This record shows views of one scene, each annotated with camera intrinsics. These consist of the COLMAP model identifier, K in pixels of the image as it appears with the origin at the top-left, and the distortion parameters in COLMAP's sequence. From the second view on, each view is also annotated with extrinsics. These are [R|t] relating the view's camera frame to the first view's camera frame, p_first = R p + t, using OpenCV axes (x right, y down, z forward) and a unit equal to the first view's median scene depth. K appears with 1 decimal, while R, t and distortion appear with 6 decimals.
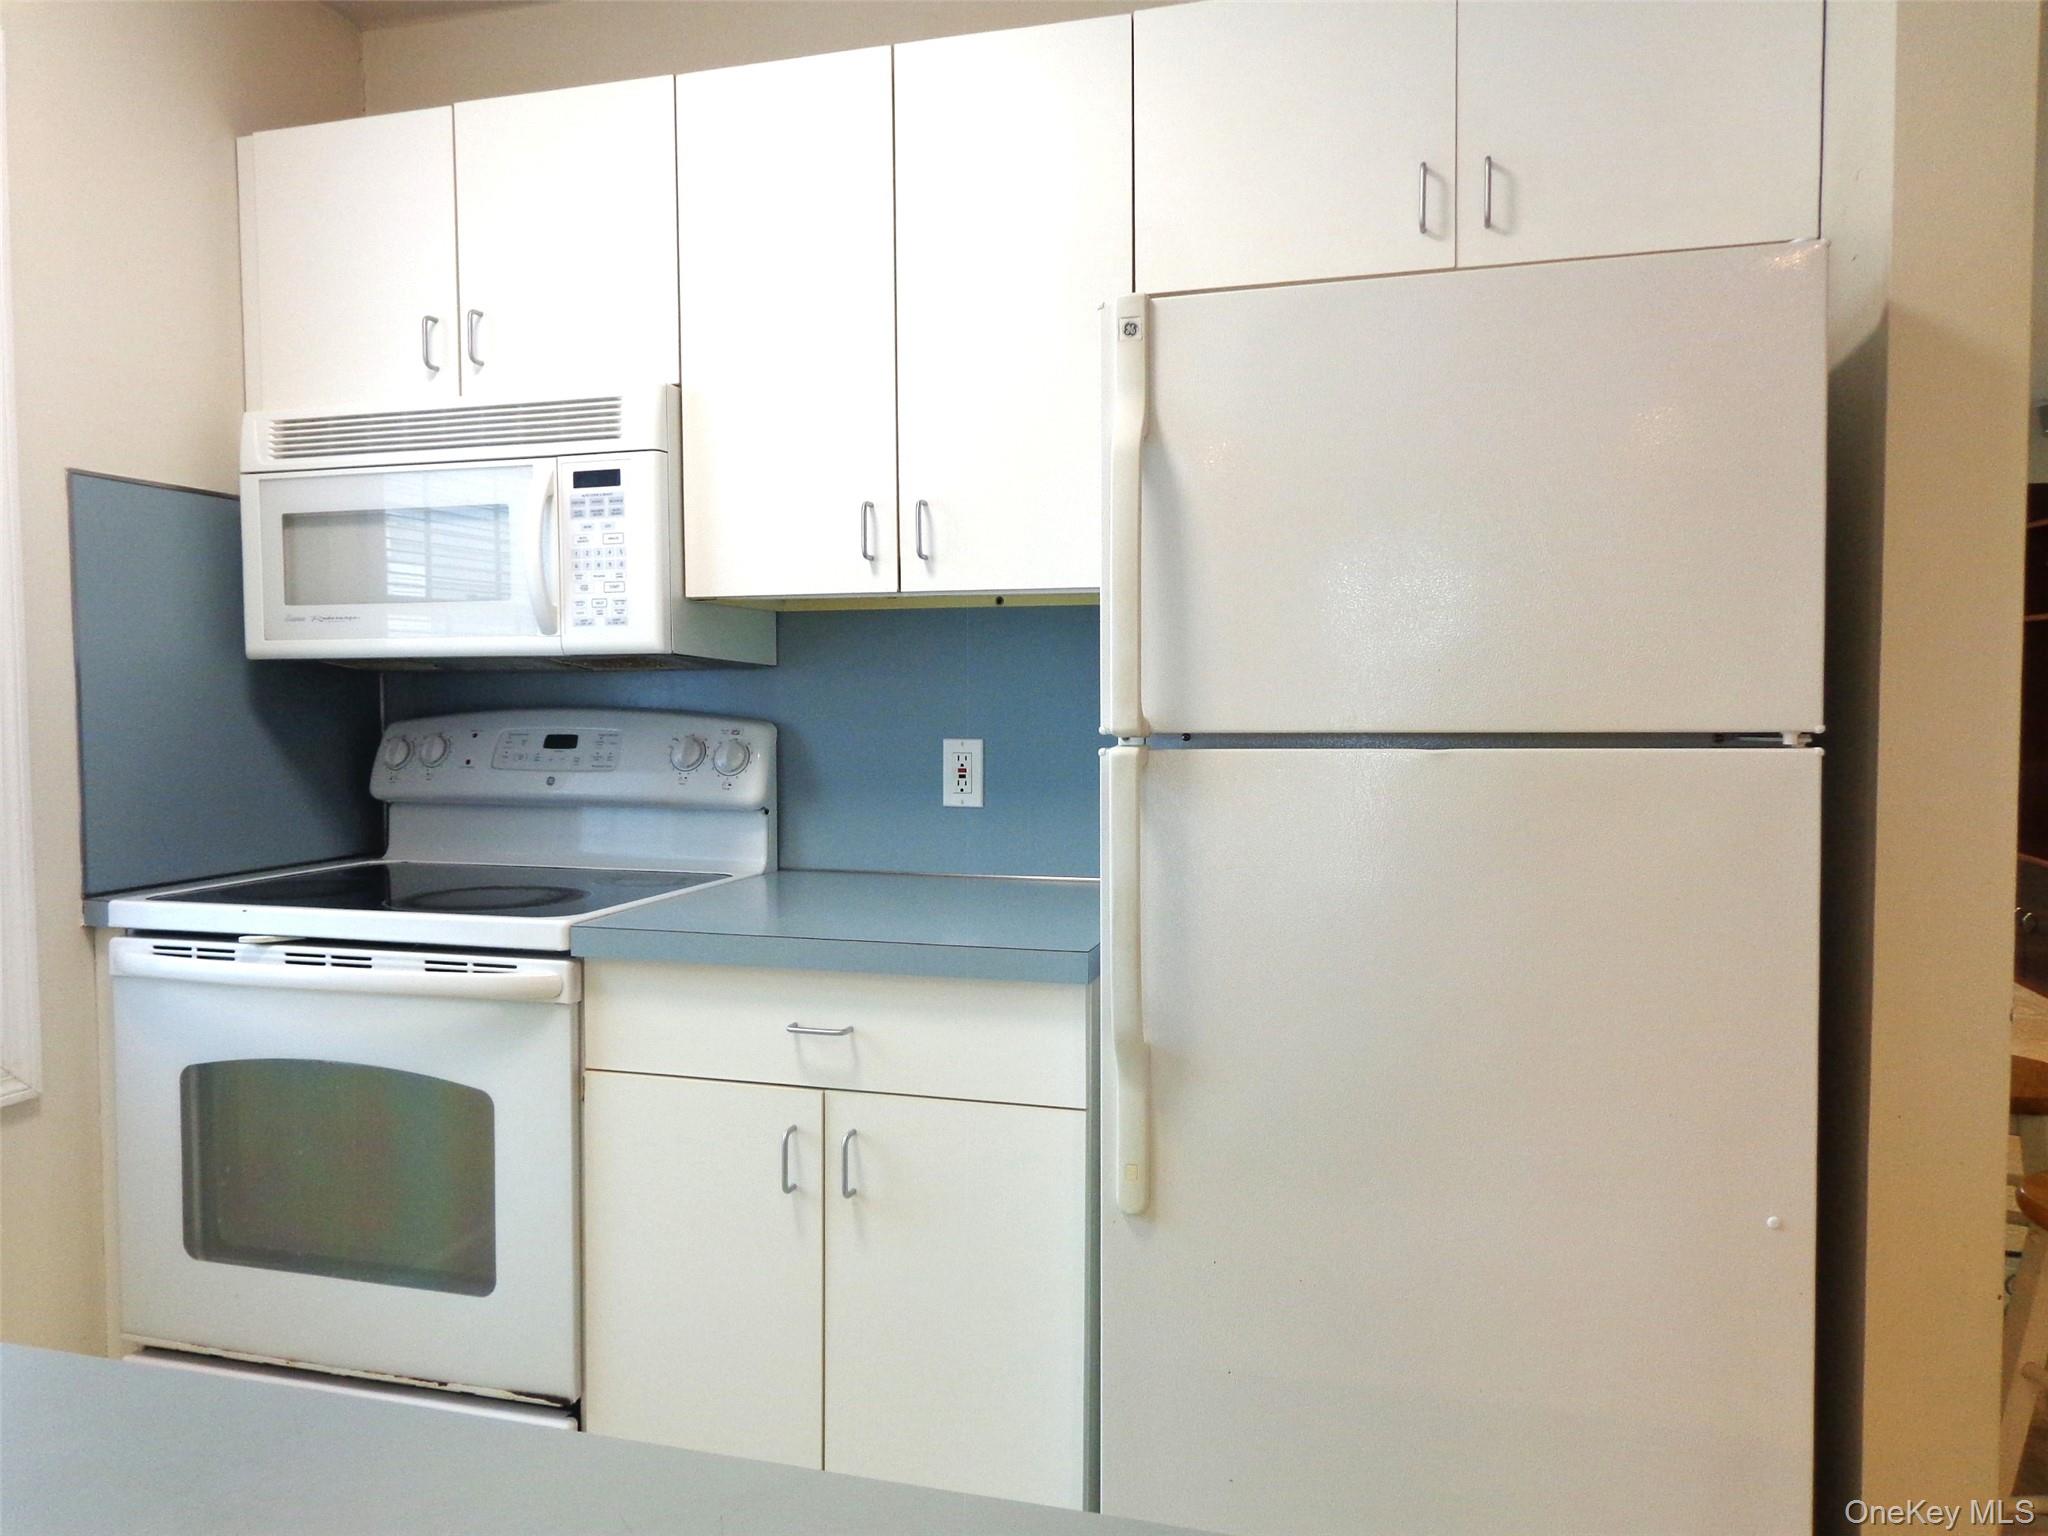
lens RADIAL K [[1442.2, 0, 1046.8], [0, 1442.2, 774.4], [0, 0, 1]] dist [0.007352, 0.009988]
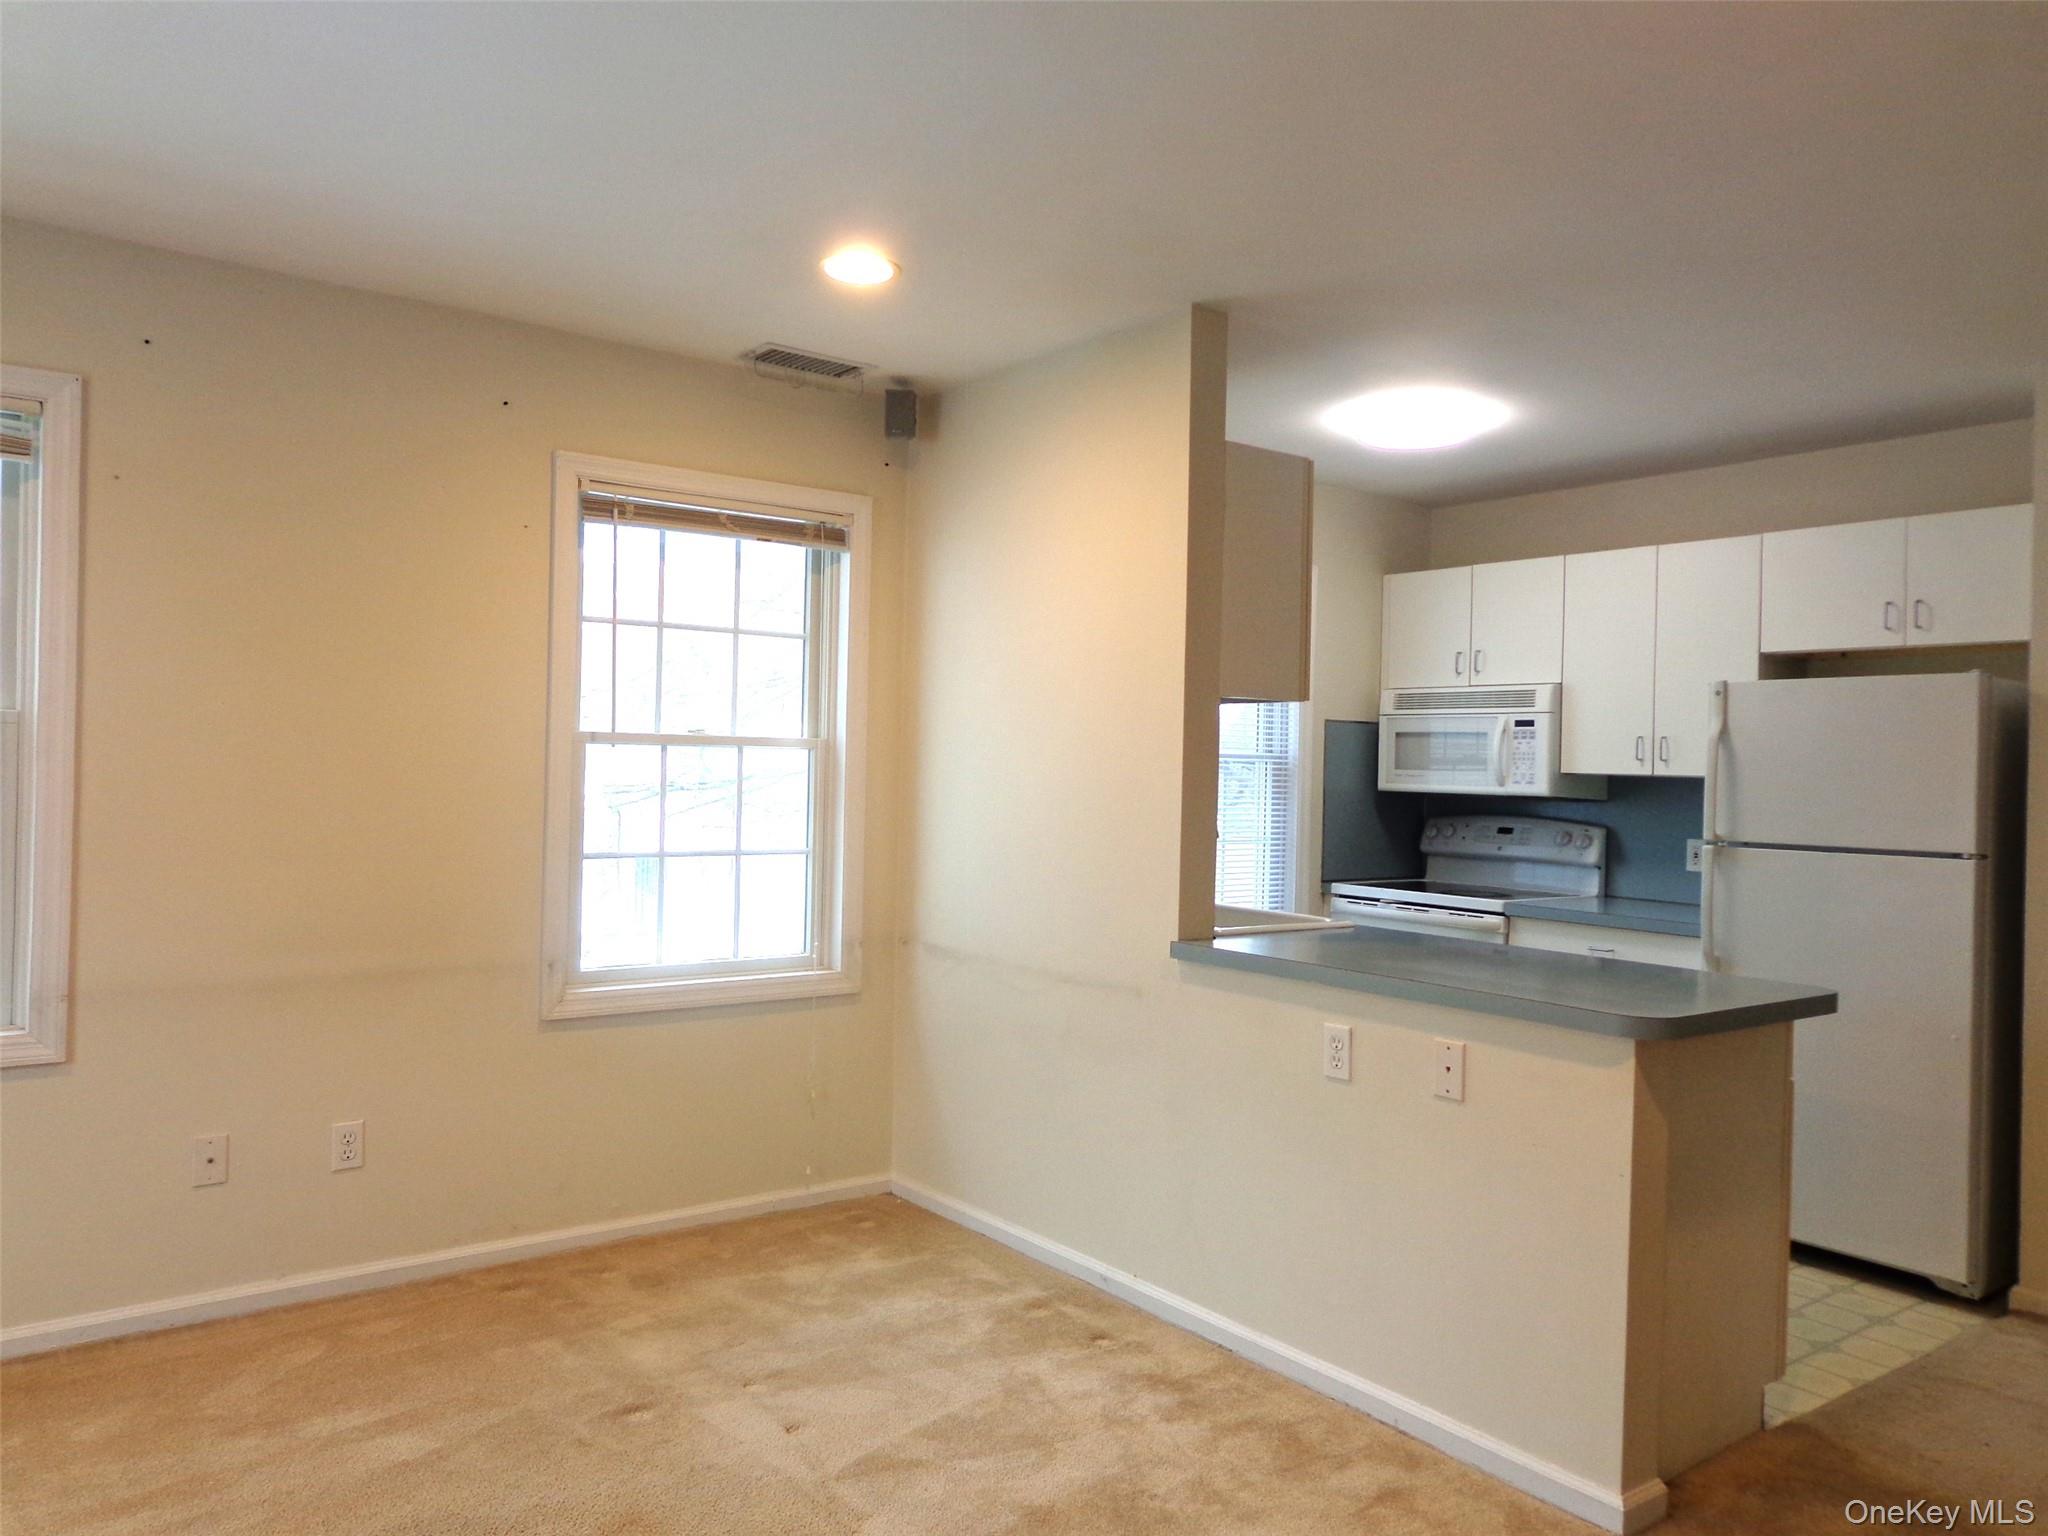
lens RADIAL K [[1425.1, 0, 1024.0], [0, 1425.1, 768.0], [0, 0, 1]] dist [0.003884, -0.000224]
pose [[0.792380, 0.023237, -0.609585, 0.468387], [-0.058963, 0.997513, -0.038620, 0.010878], [0.607172, 0.066545, 0.791779, -1.357163]]
